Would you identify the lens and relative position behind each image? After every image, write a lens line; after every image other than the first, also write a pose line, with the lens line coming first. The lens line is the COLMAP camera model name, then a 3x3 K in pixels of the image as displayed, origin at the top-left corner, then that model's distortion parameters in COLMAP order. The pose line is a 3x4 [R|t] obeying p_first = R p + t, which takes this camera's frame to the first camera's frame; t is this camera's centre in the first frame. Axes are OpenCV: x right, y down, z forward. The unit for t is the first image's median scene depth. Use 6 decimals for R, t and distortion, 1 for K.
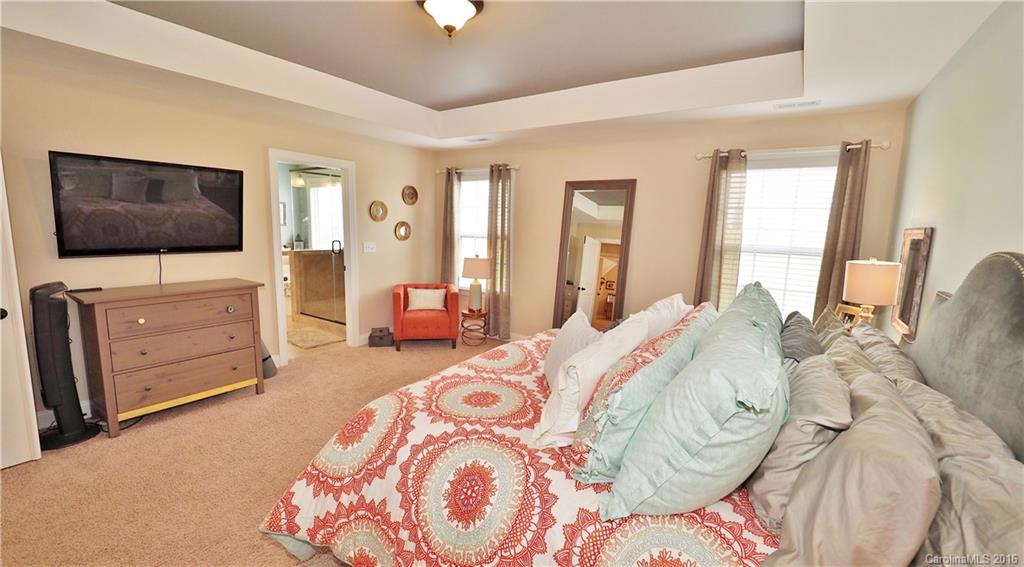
lens RADIAL K [[418.1, 0, 512.0], [0, 418.1, 283.5], [0, 0, 1]] dist [-0.001343, -0.000094]
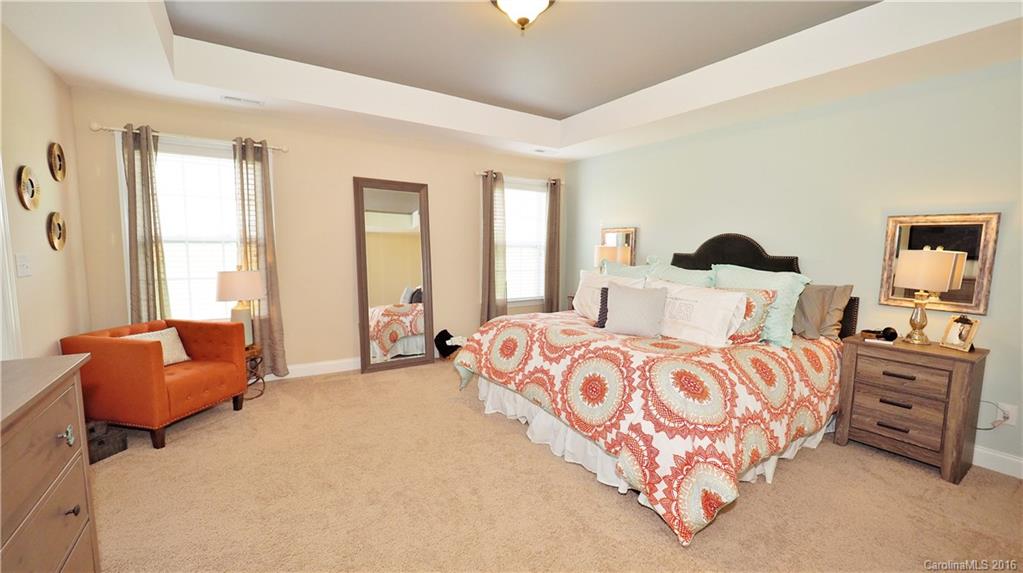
lens RADIAL K [[427.6, 0, 511.5], [0, 427.6, 286.5], [0, 0, 1]] dist [0.001492, 0.000017]
pose [[0.392185, -0.113142, 0.912902, -0.762129], [0.117311, 0.990456, 0.072357, -0.046516], [-0.912376, 0.078717, 0.401714, 0.425031]]
